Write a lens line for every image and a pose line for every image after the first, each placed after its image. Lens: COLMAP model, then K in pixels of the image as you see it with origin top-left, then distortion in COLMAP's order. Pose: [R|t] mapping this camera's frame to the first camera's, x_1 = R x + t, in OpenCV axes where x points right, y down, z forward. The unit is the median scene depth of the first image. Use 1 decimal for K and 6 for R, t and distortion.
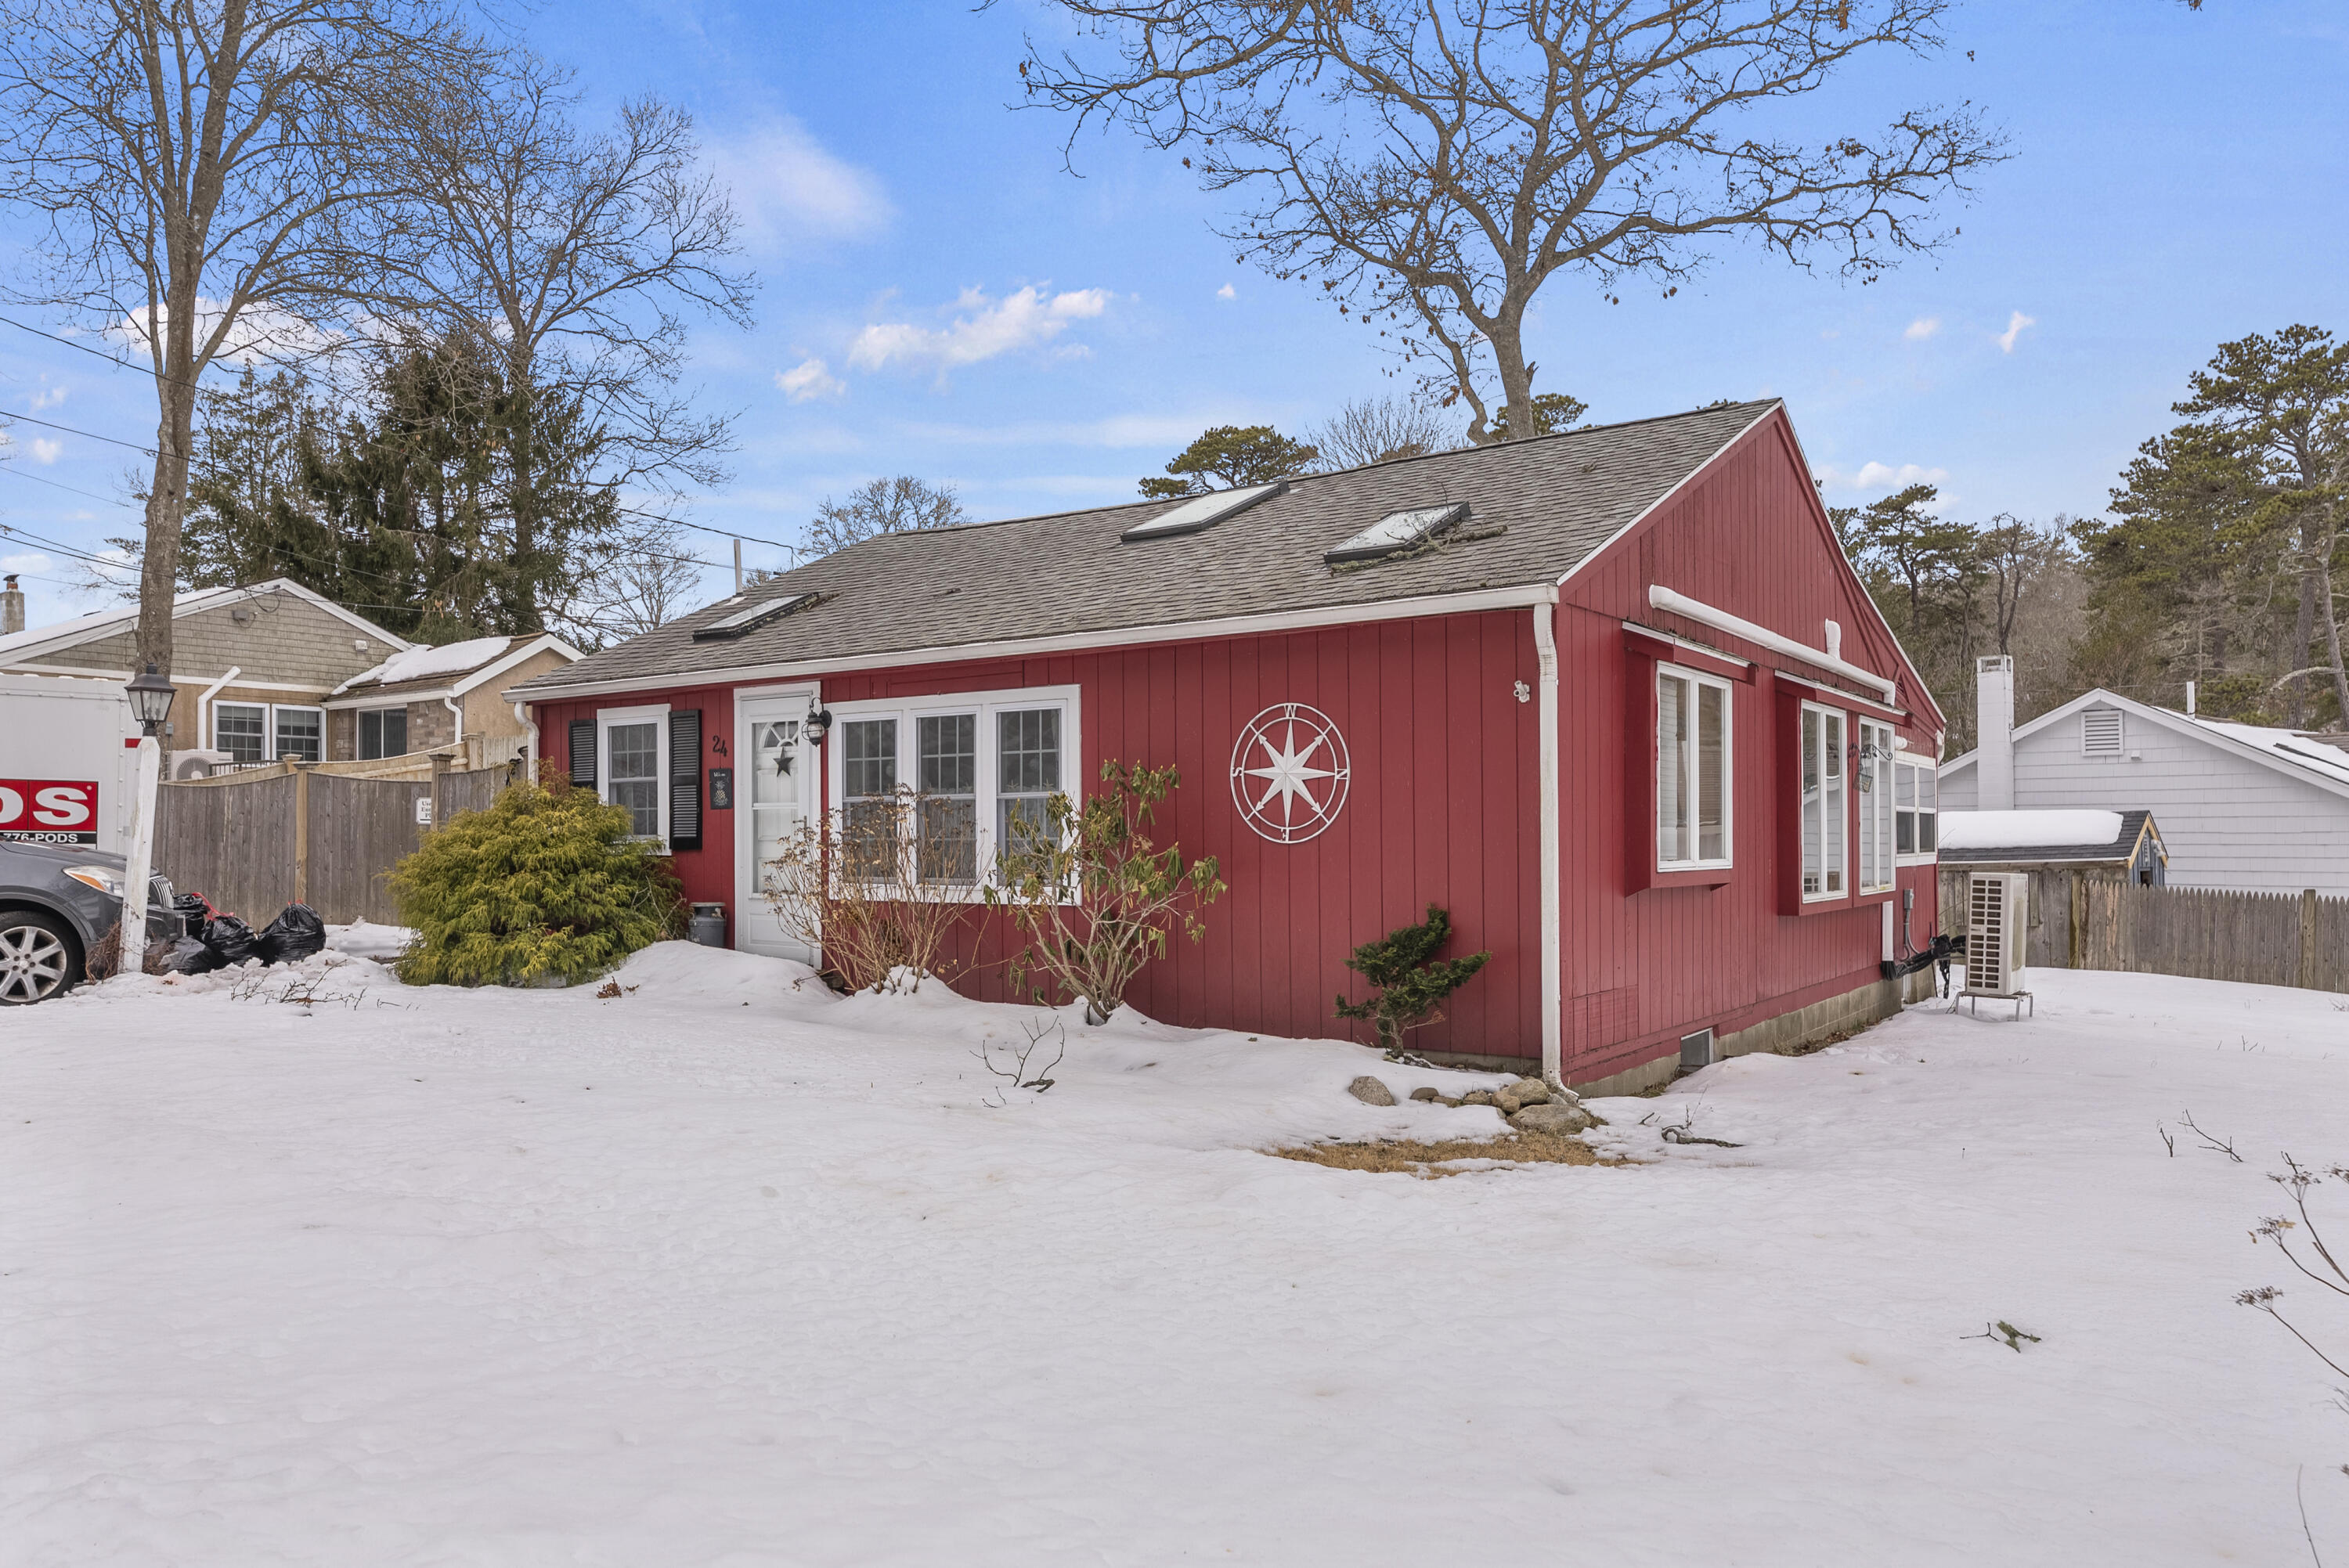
lens RADIAL K [[1569.3, 0, 1172.1], [0, 1569.3, 799.8], [0, 0, 1]] dist [0.008247, 0.001155]
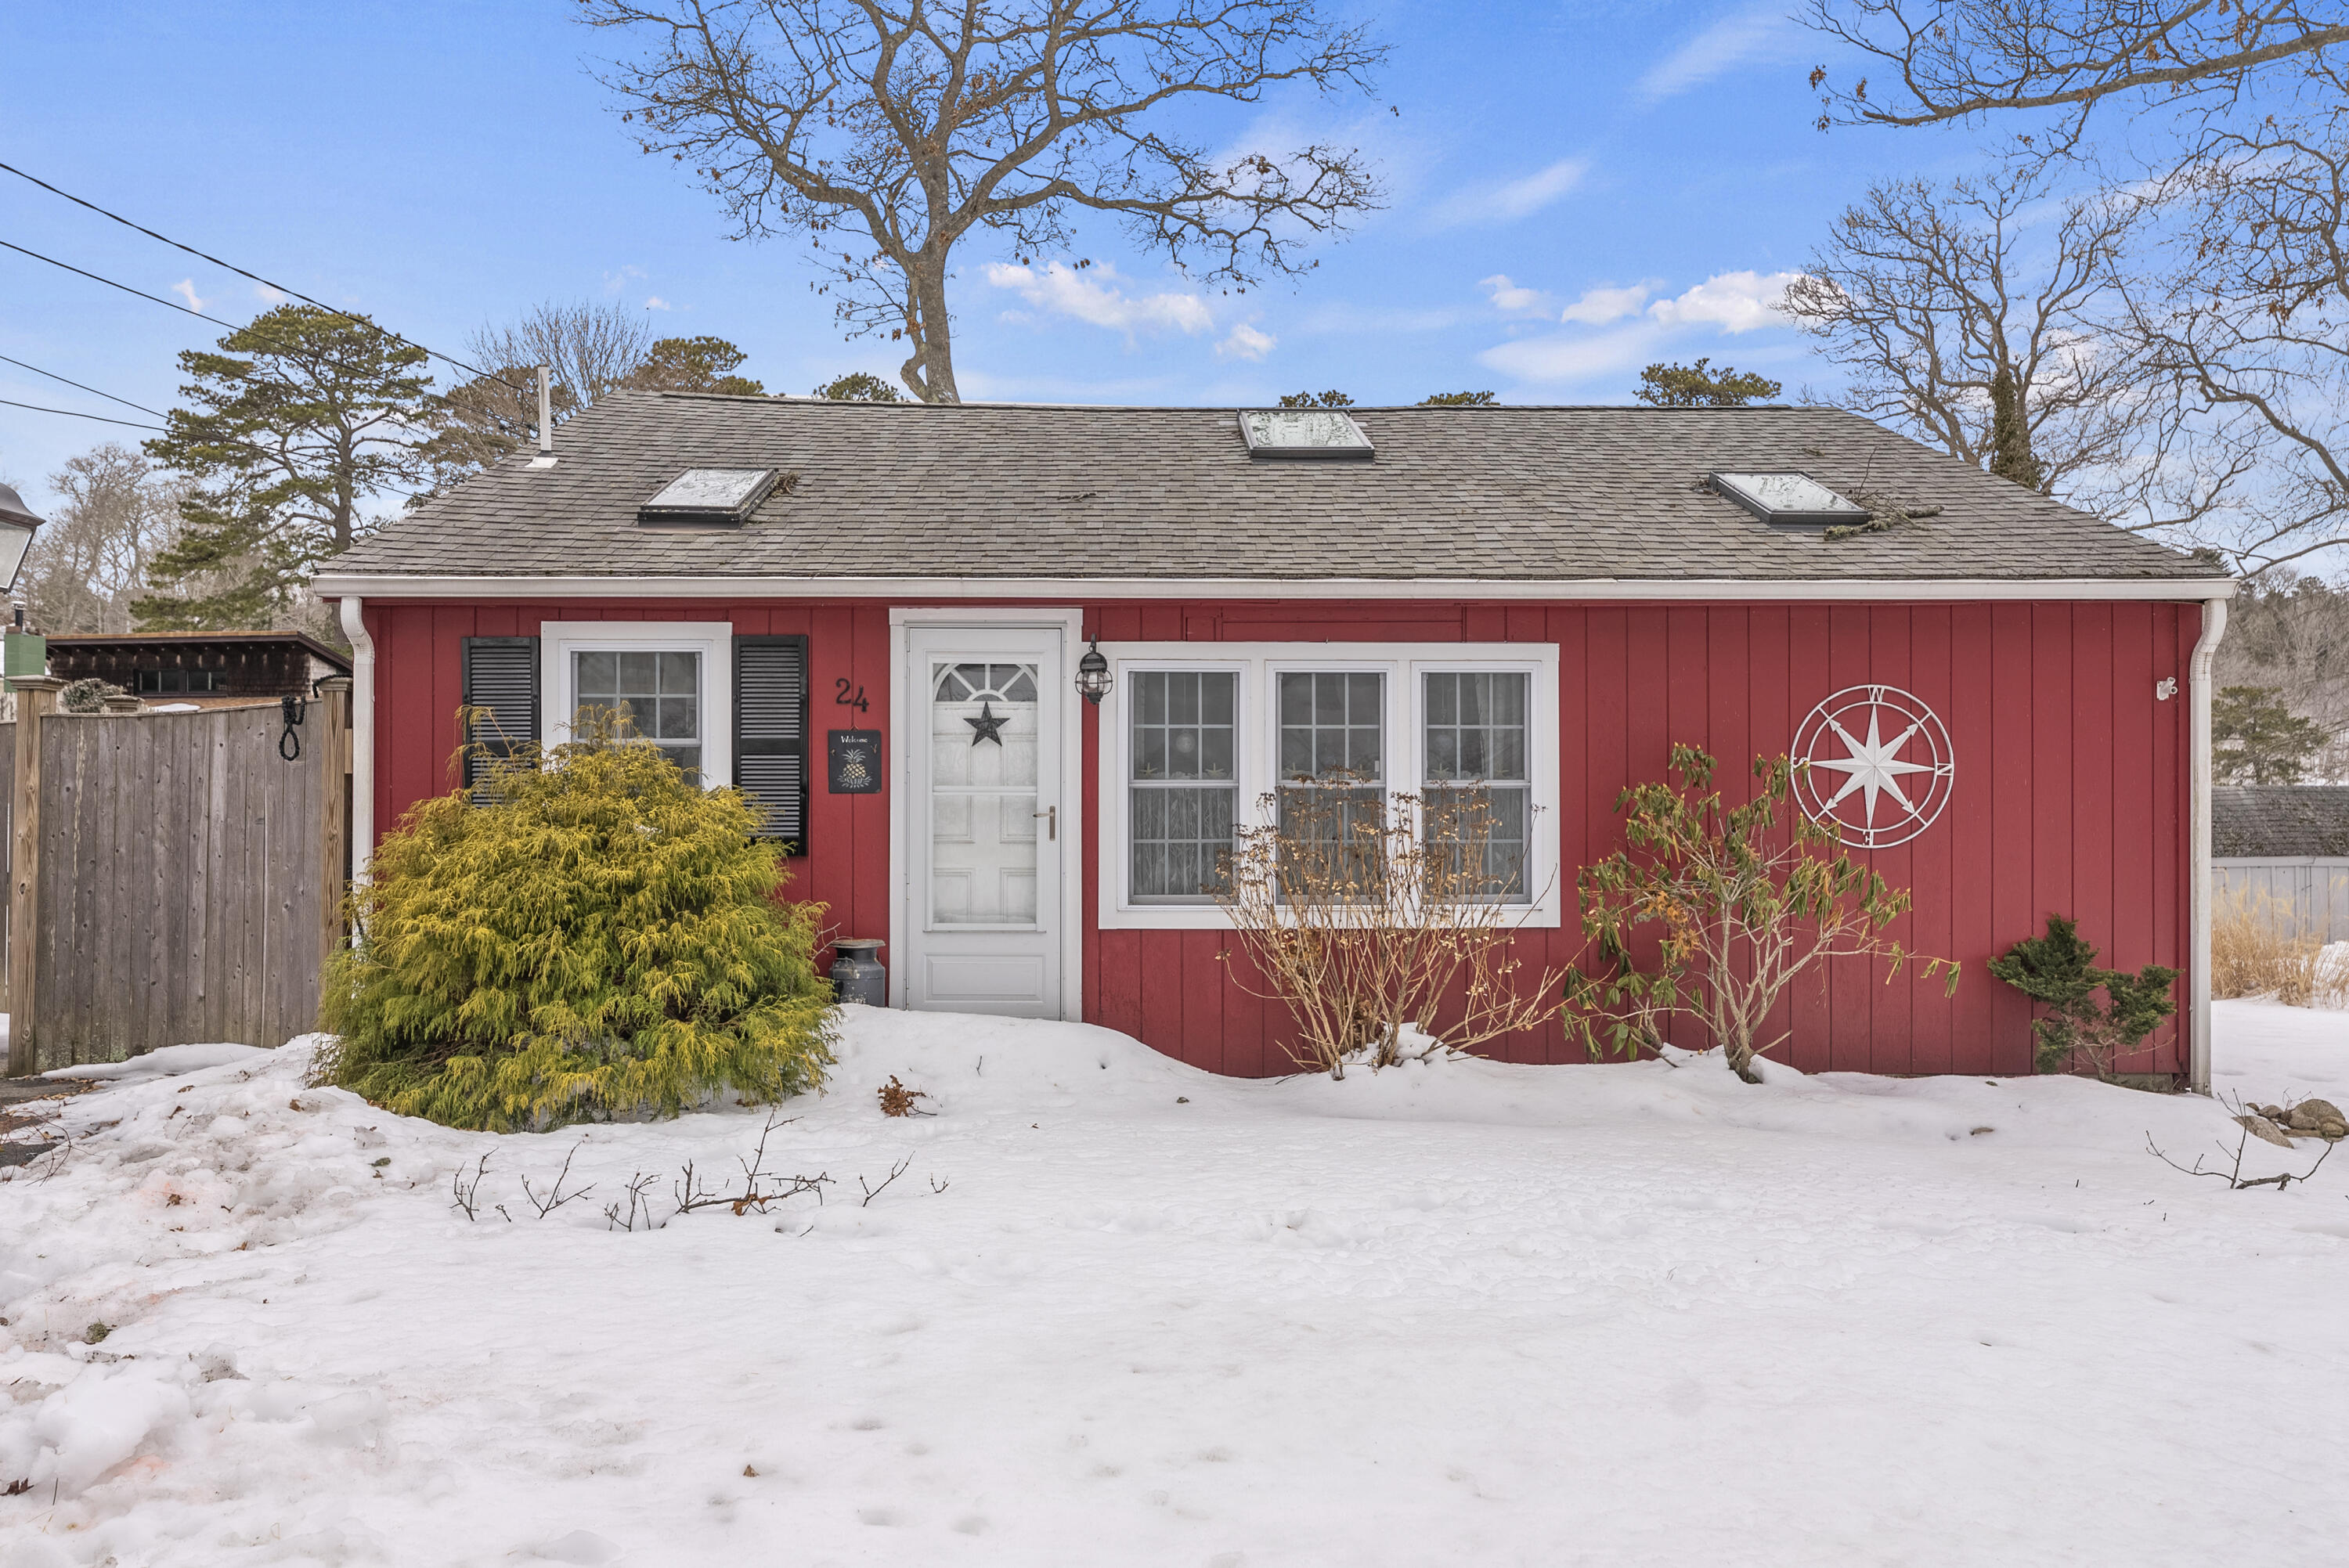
lens RADIAL K [[1569.3, 0, 1174.6], [0, 1569.3, 776.2], [0, 0, 1]] dist [0.008247, 0.001155]
pose [[0.808603, 0.013574, 0.588198, -0.575094], [-0.018945, 0.999816, 0.002970, -0.005413], [-0.588050, -0.013545, 0.808711, 0.410973]]
